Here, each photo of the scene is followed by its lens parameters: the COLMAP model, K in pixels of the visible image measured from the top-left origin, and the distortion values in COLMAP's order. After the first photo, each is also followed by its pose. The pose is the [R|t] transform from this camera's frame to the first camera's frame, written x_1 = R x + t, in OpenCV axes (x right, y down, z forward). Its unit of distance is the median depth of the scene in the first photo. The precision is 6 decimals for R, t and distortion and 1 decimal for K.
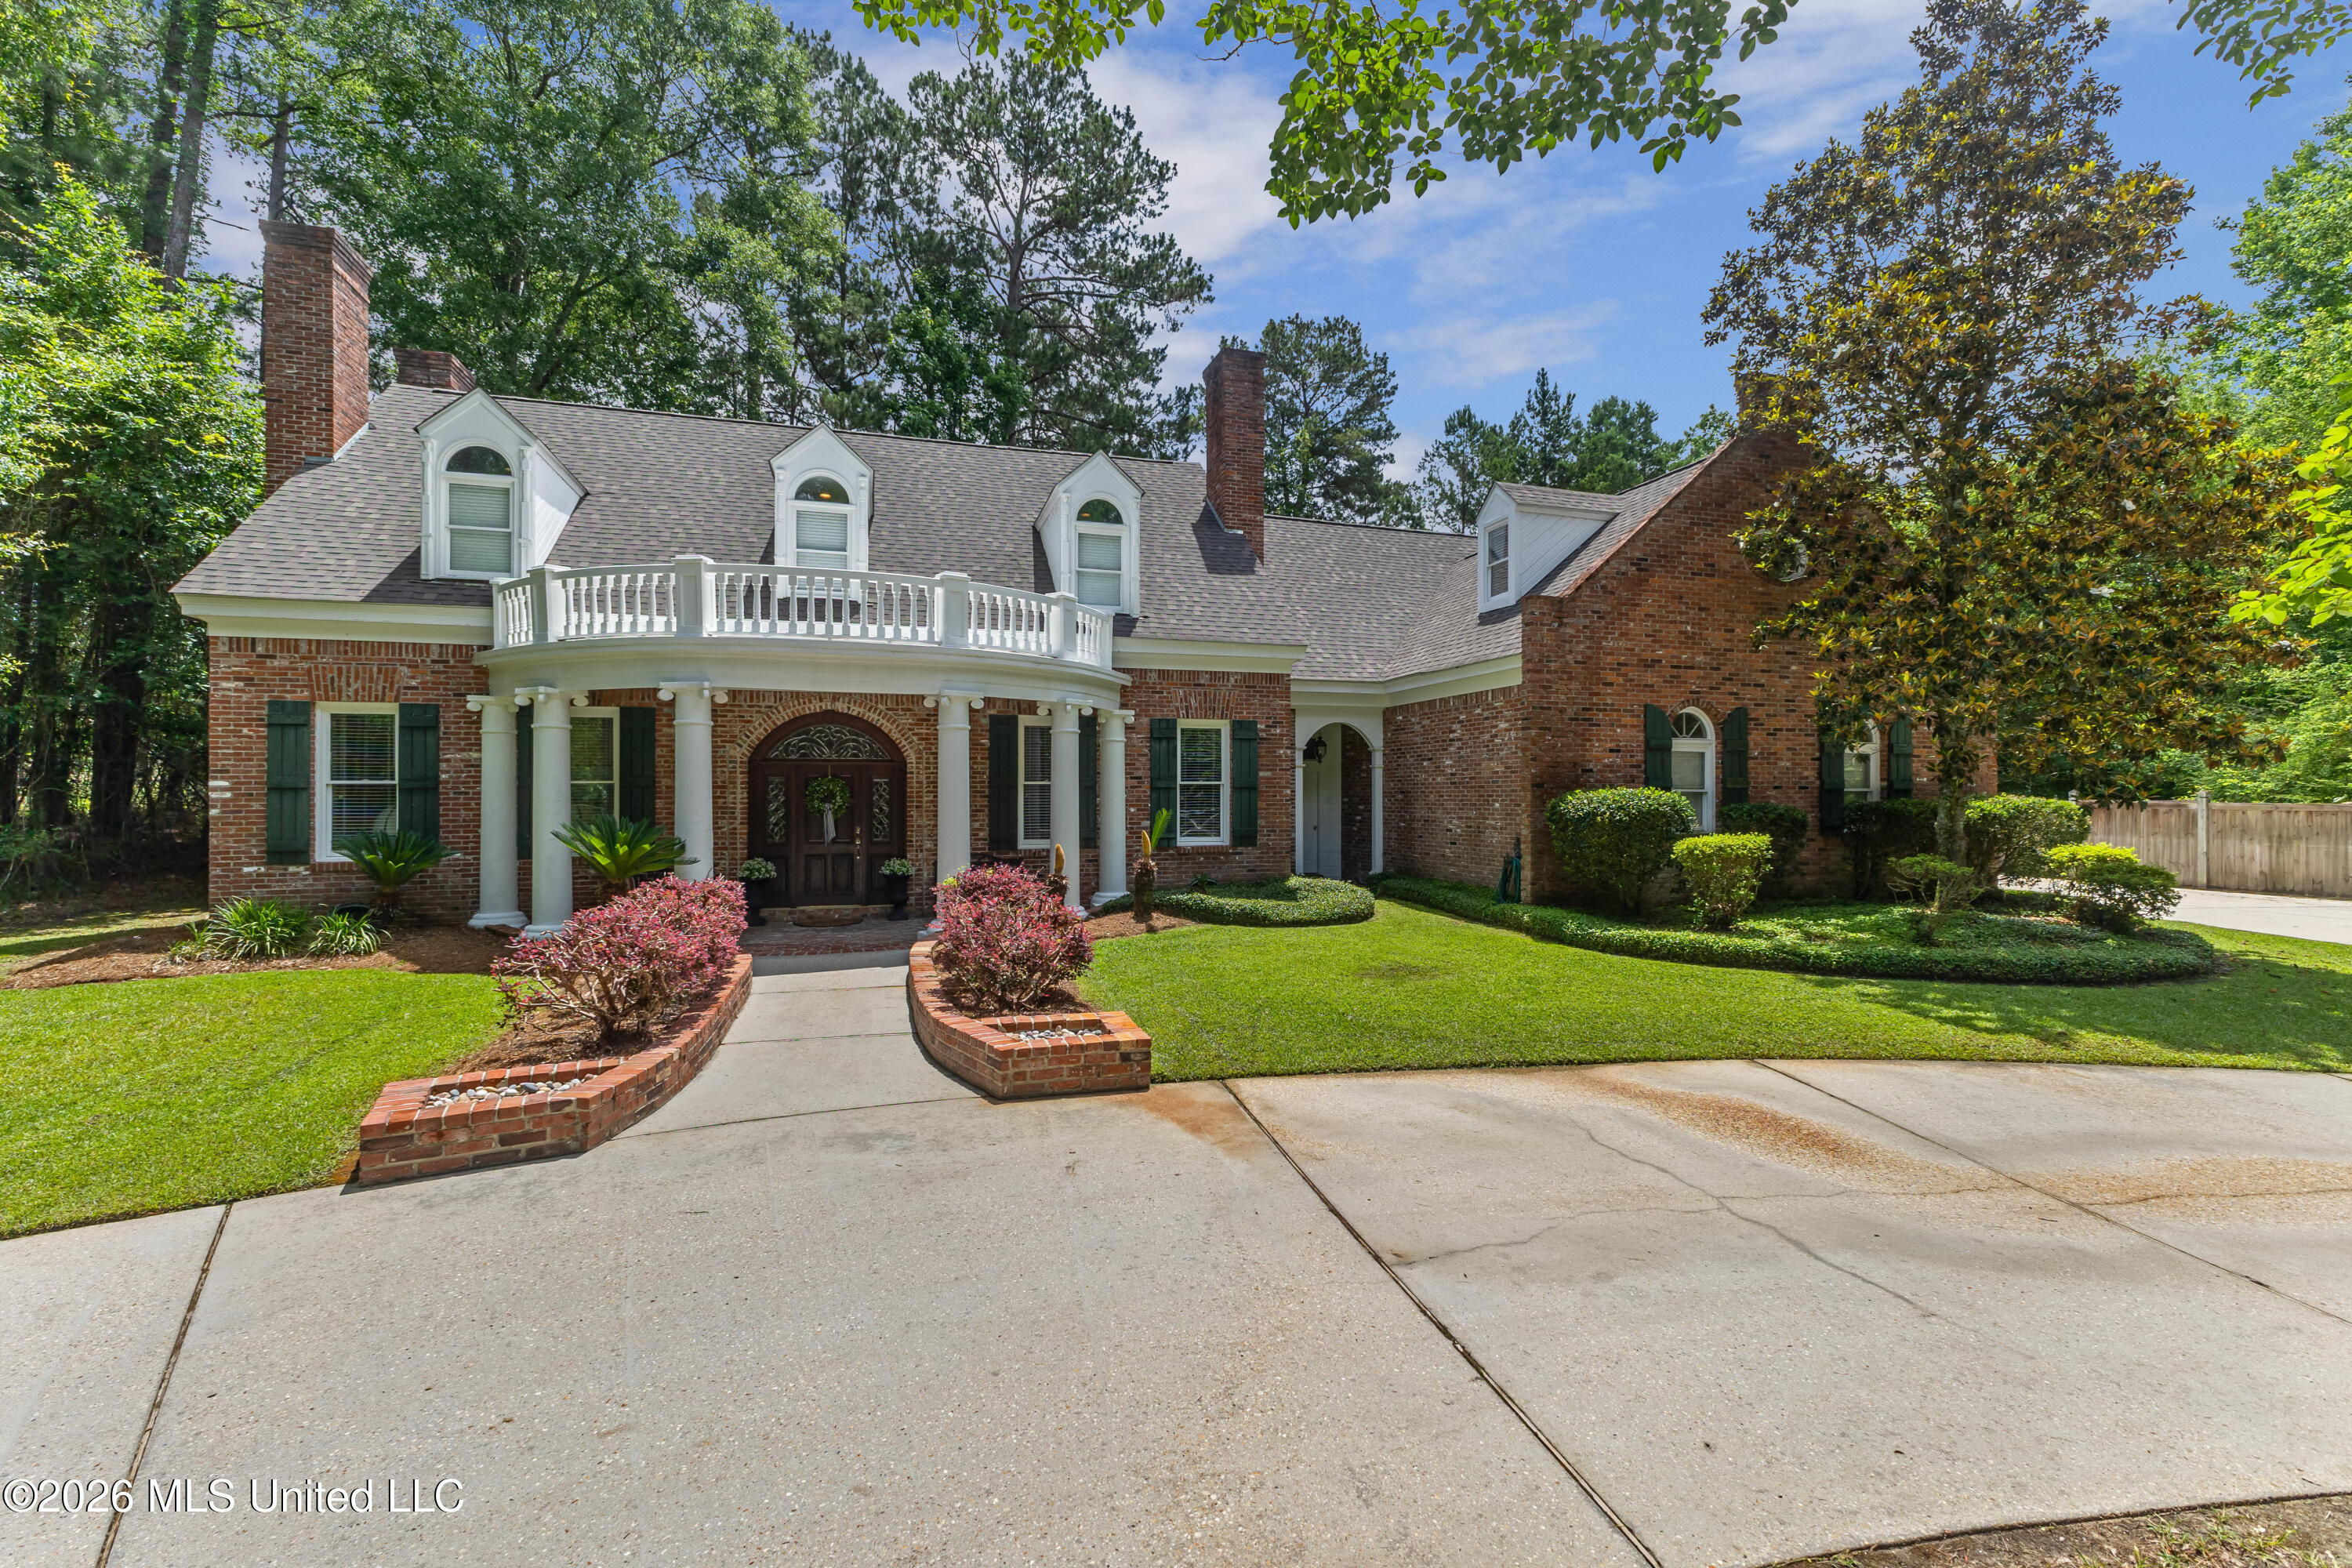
lens RADIAL K [[1024.1, 0, 1176.8], [0, 1024.1, 777.9], [0, 0, 1]] dist [0.005128, -0.000343]
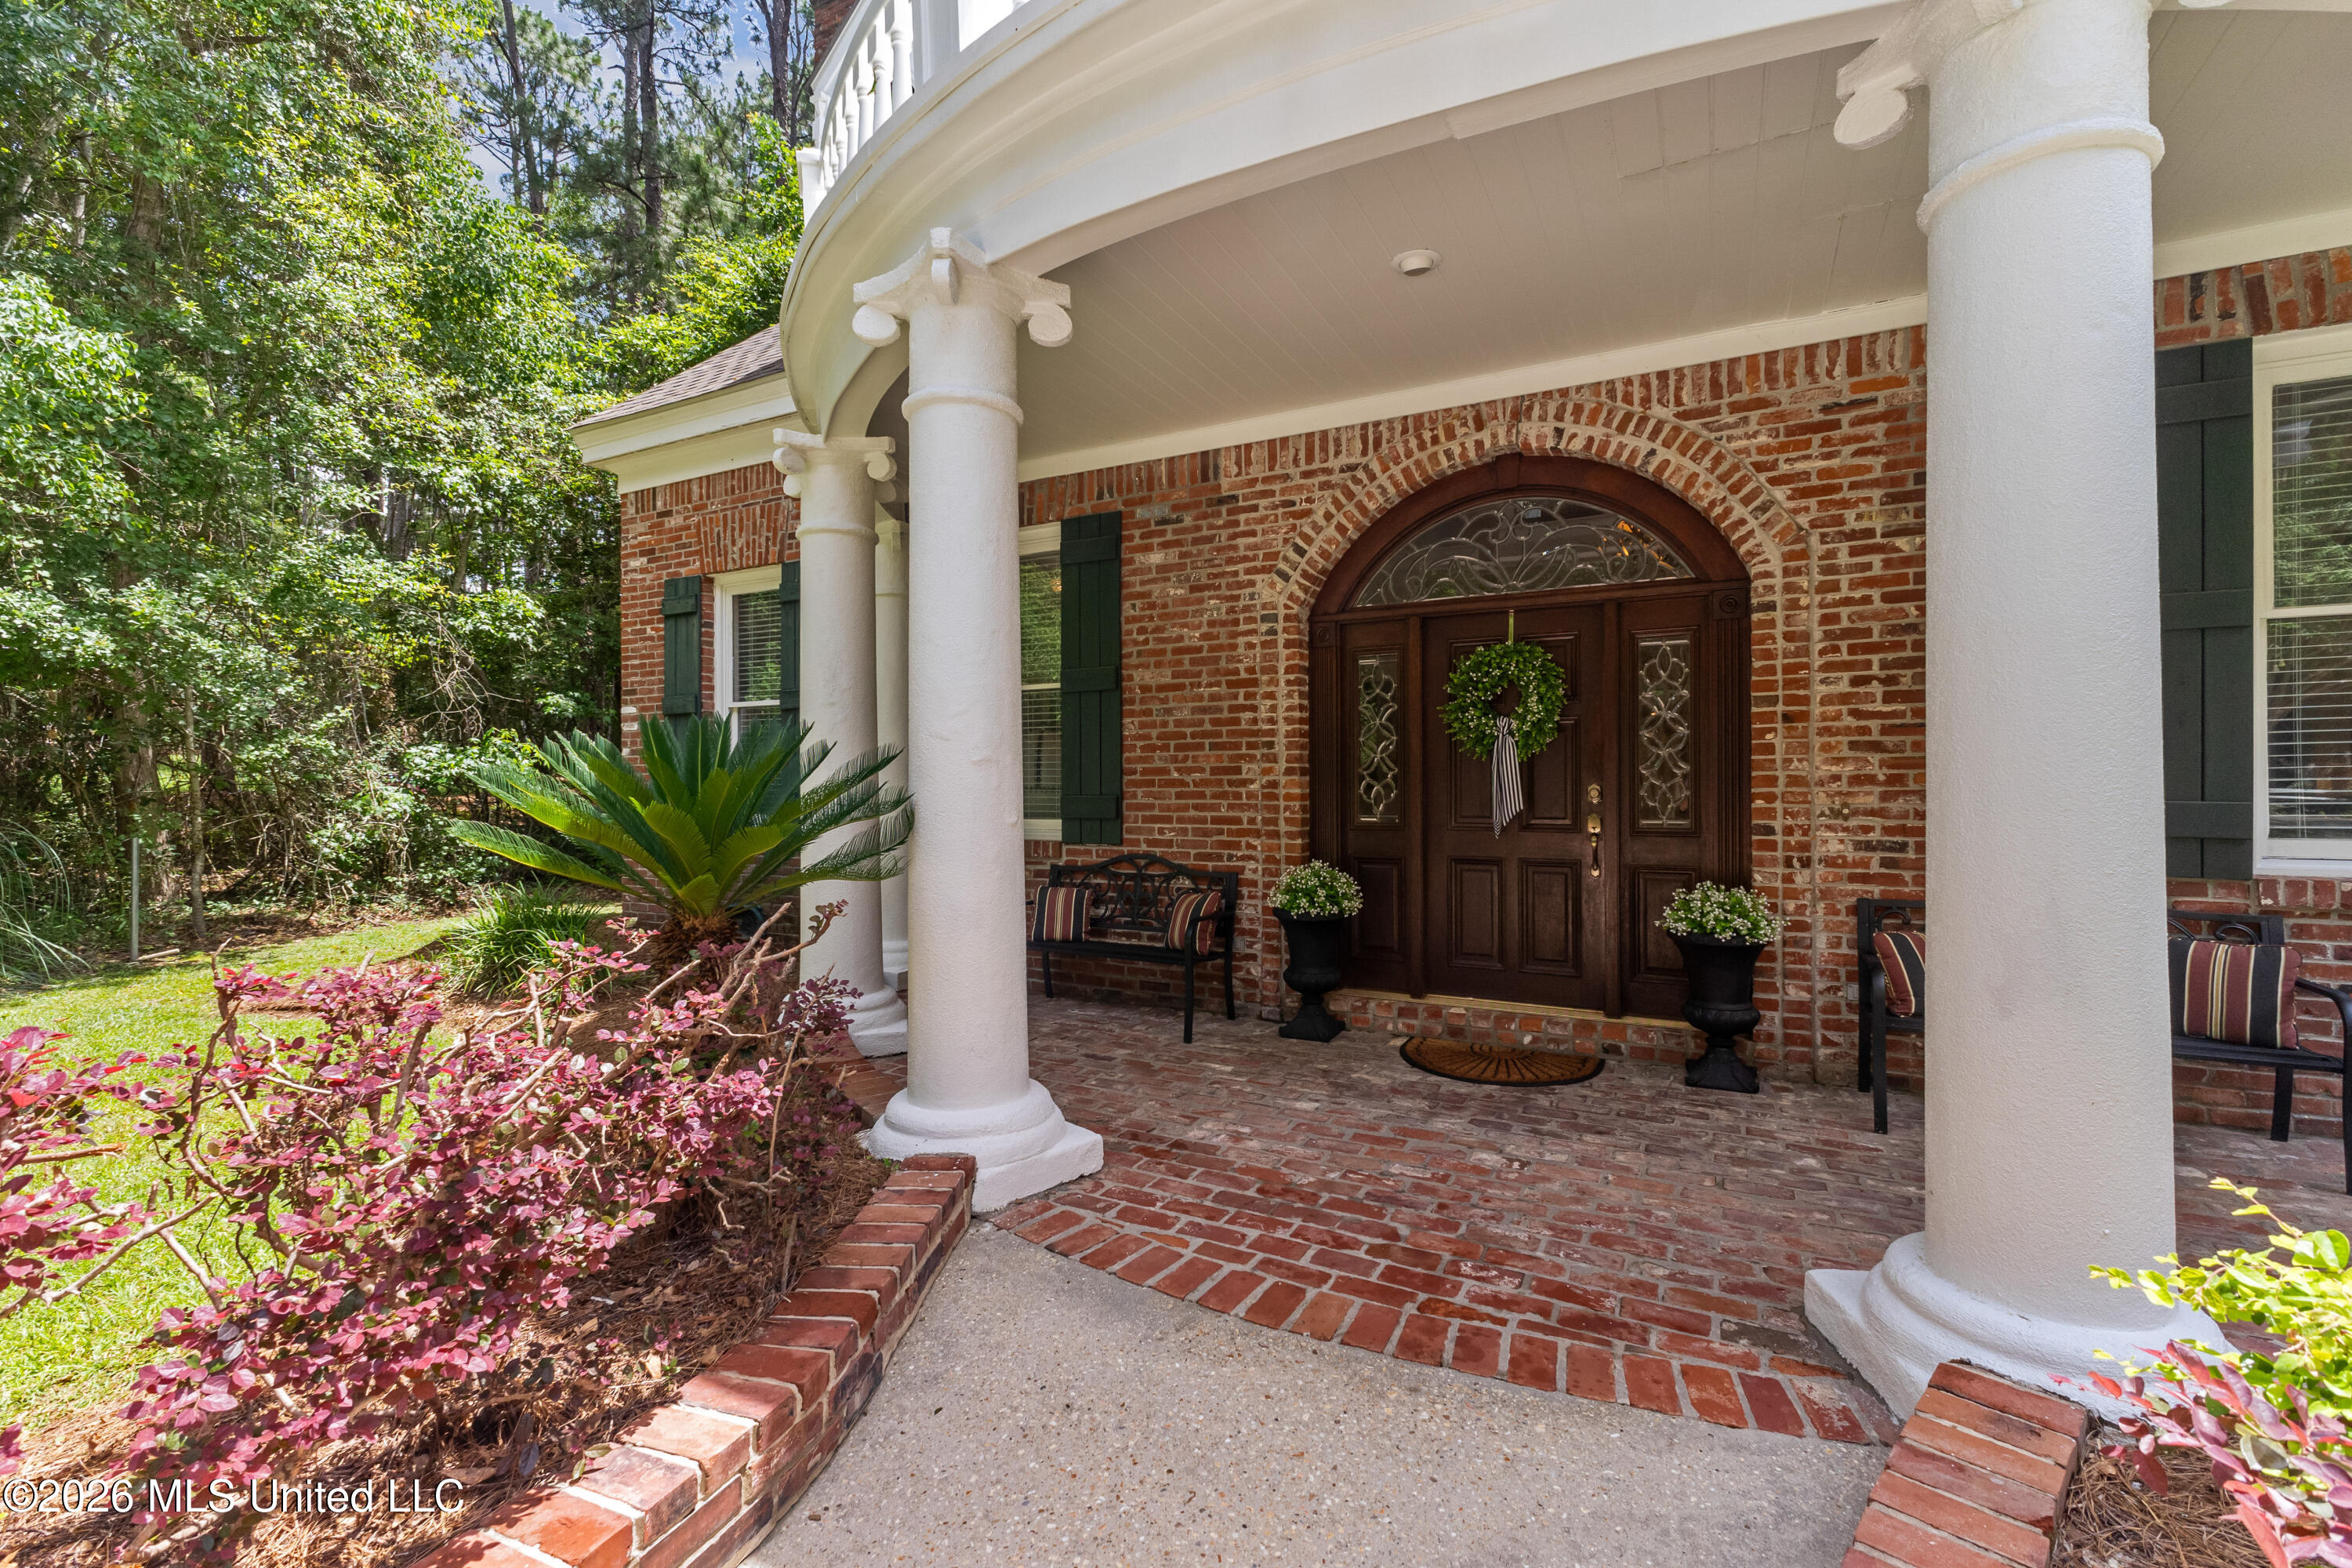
lens RADIAL K [[1024.1, 0, 1171.8], [0, 1024.1, 781.9], [0, 0, 1]] dist [0.005128, -0.000343]
pose [[0.711230, -0.002393, -0.702955, -0.173974], [0.003683, 0.999993, 0.000322, 0.047277], [0.702950, -0.002818, 0.711234, 0.671694]]
